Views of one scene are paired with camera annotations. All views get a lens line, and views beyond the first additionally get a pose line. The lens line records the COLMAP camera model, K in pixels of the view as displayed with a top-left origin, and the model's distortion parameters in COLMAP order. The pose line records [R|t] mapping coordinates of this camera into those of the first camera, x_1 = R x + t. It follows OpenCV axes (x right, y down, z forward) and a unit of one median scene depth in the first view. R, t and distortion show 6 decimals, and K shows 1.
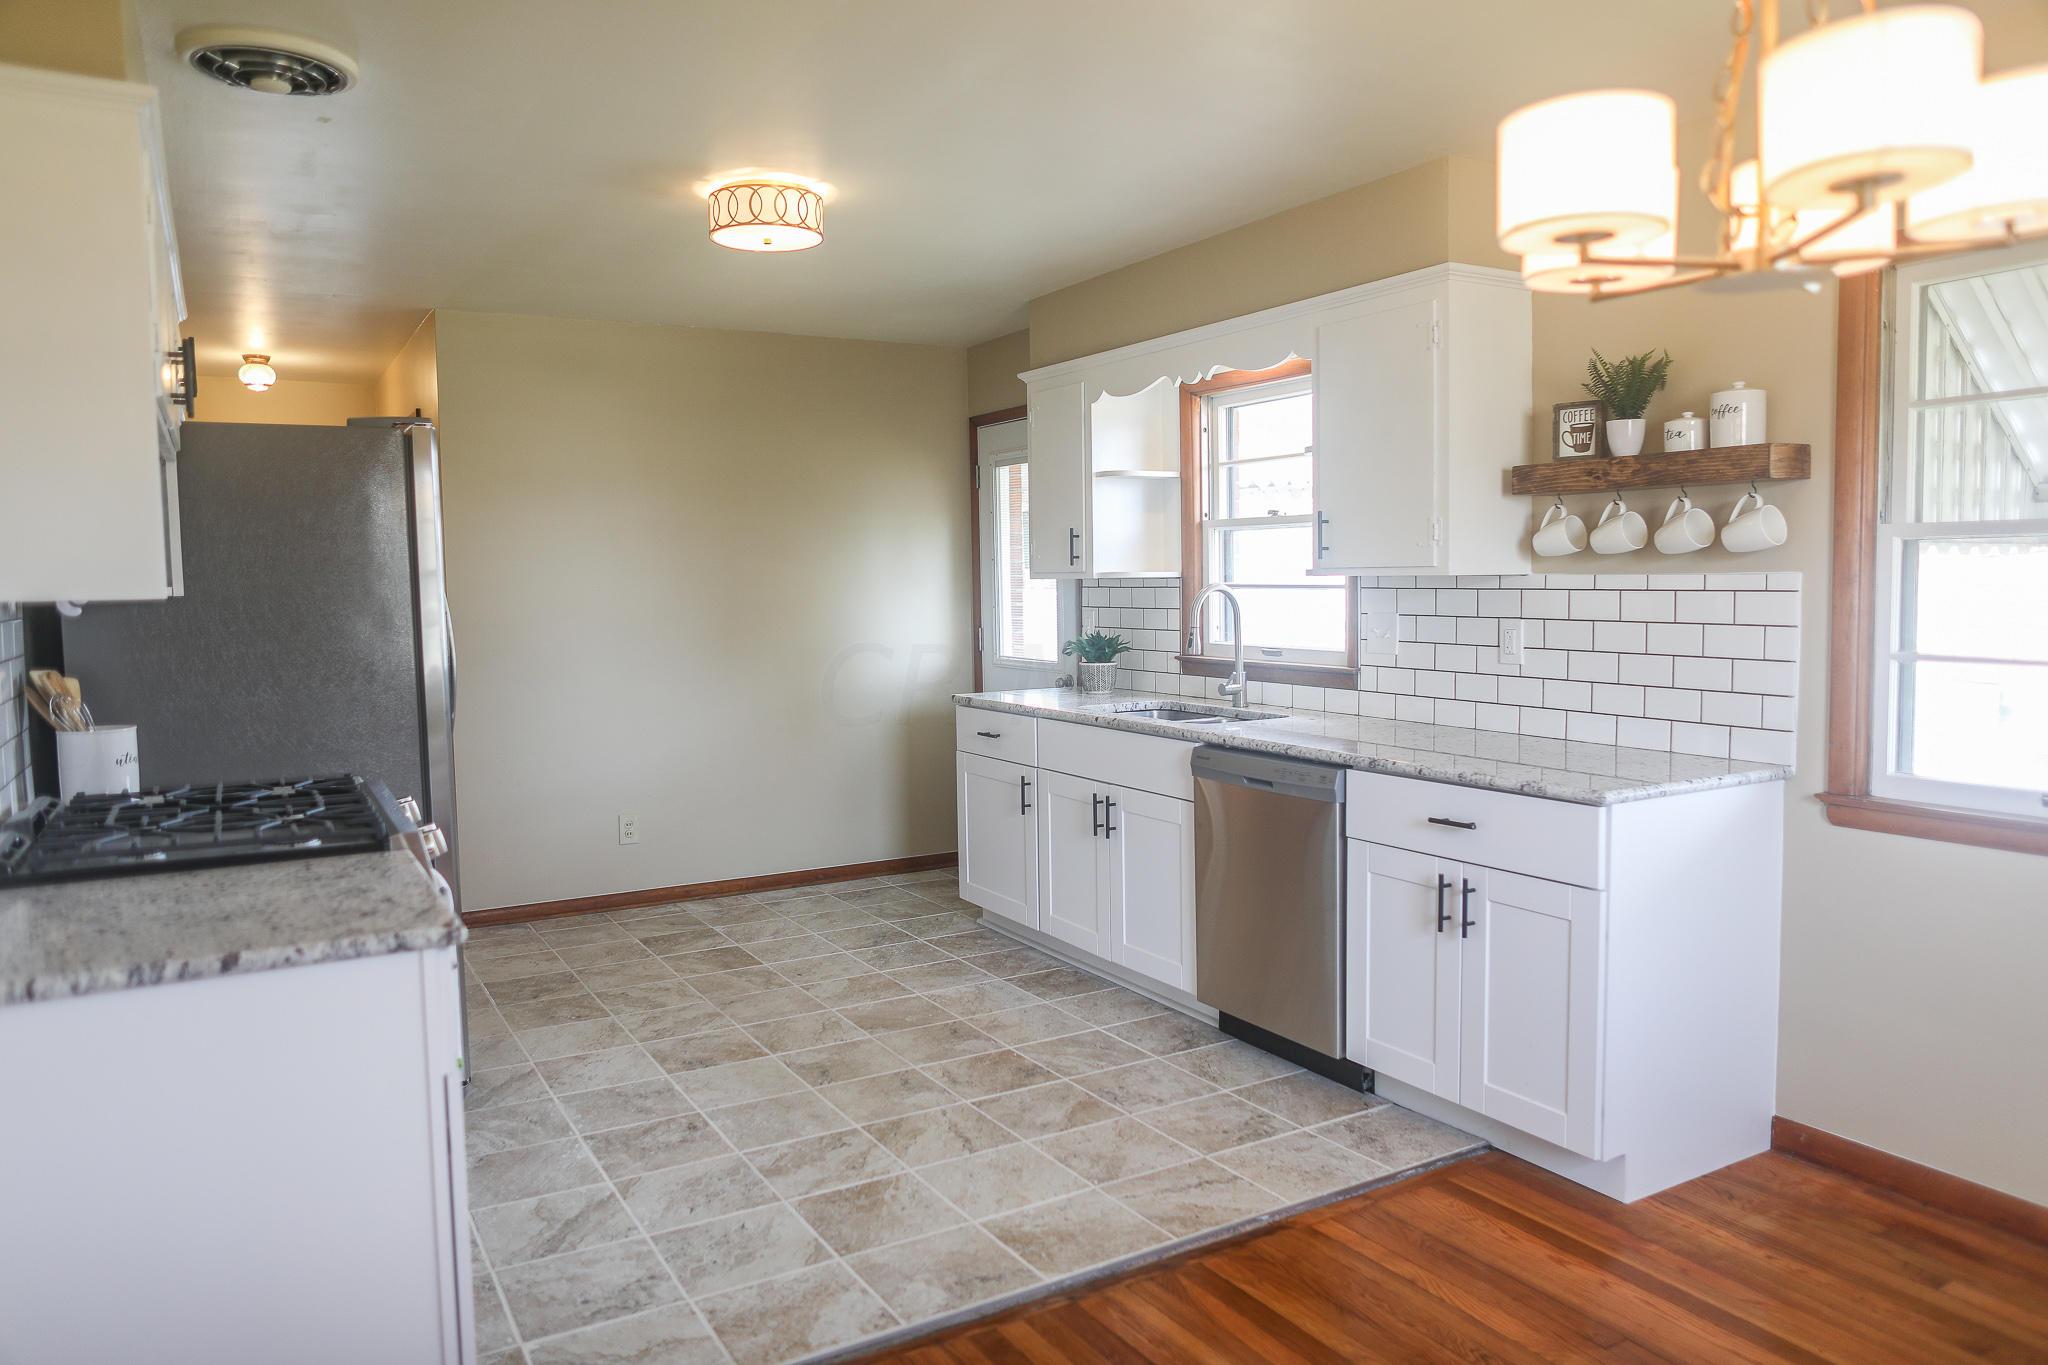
lens RADIAL K [[1411.9, 0, 1044.3], [0, 1411.9, 683.6], [0, 0, 1]] dist [-0.075967, 0.075741]
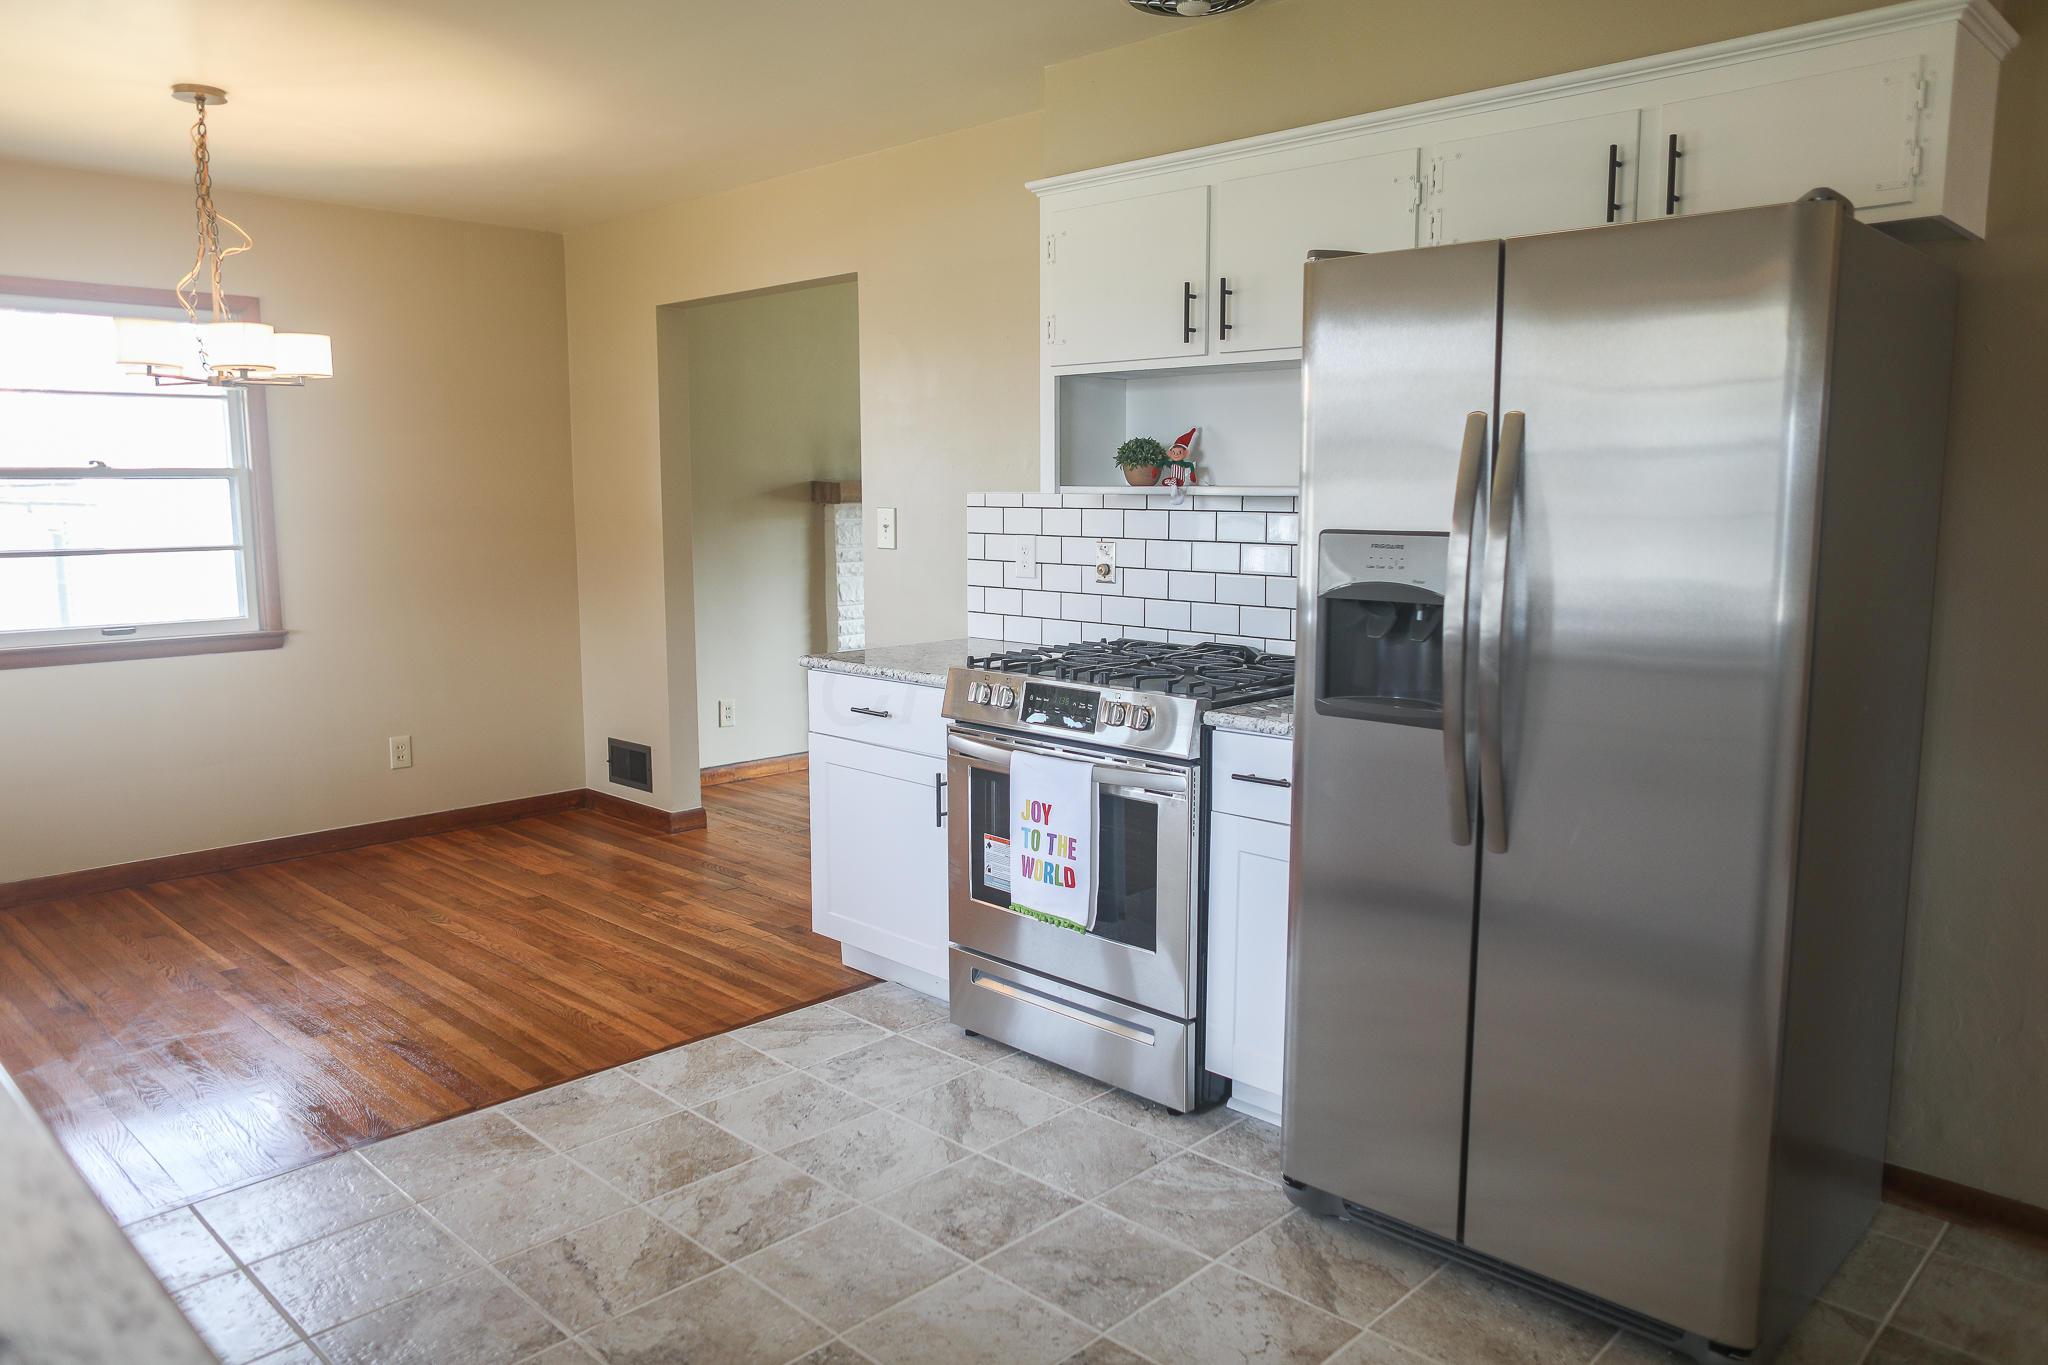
lens RADIAL K [[1445.6, 0, 1051.3], [0, 1445.6, 686.6], [0, 0, 1]] dist [-0.073116, 0.072957]
pose [[-0.962708, 0.053009, -0.265299, -0.109997], [-0.006286, 0.975969, 0.217819, -0.129133], [0.270470, 0.211364, -0.939240, 1.617766]]
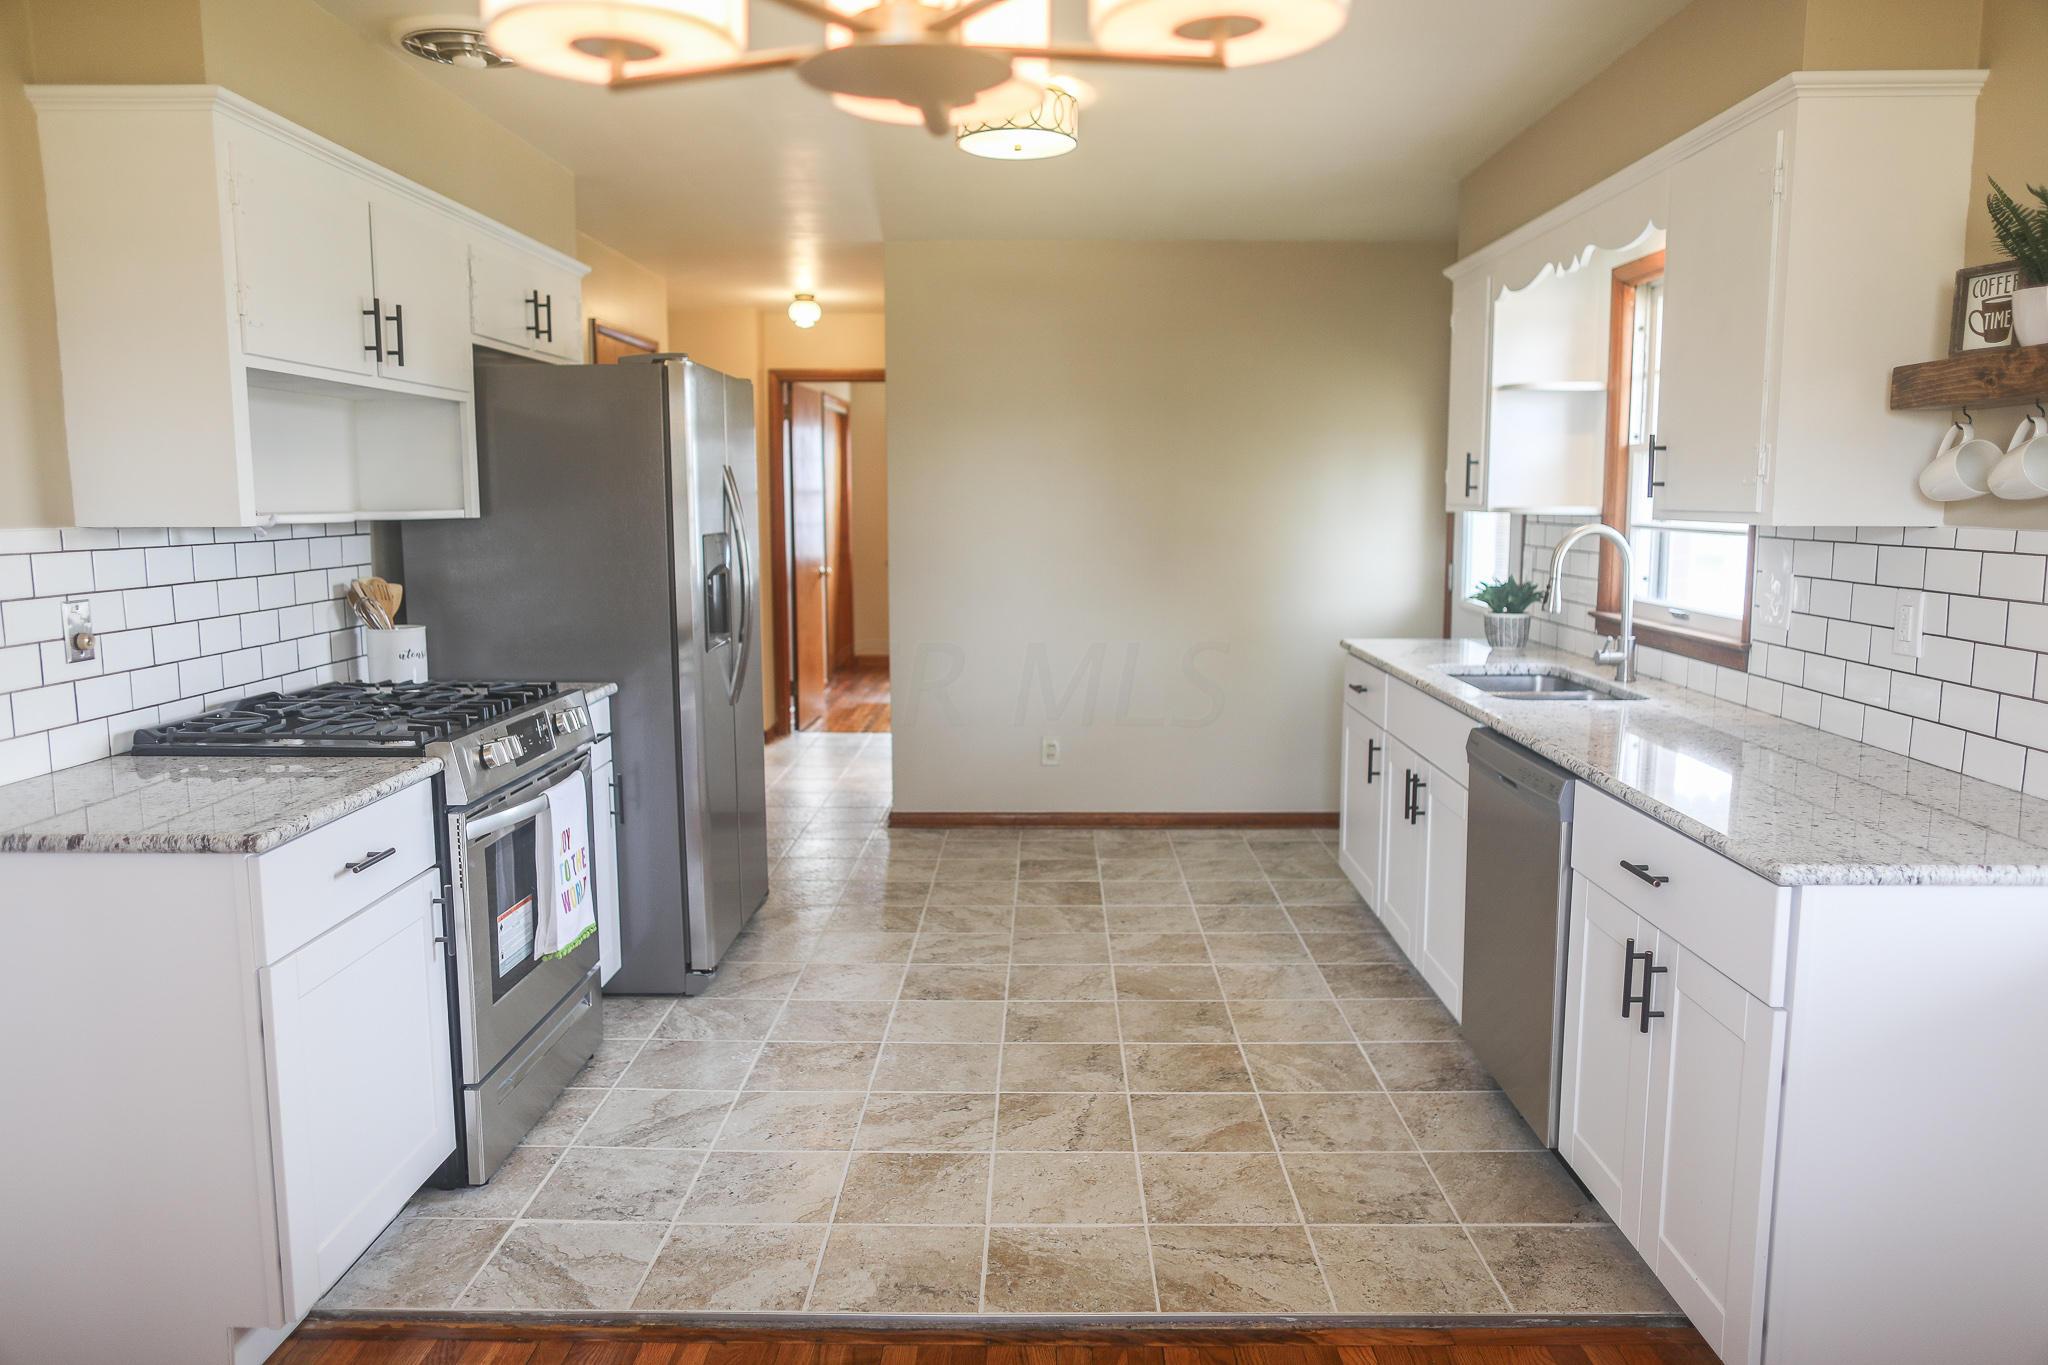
lens RADIAL K [[1417.4, 0, 1024.0], [0, 1417.4, 682.5], [0, 0, 1]] dist [-0.072636, 0.071792]
pose [[0.851982, 0.082148, -0.517086, 0.342042], [-0.051354, 0.995964, 0.073612, -0.031043], [0.521046, -0.036161, 0.852762, 0.198575]]
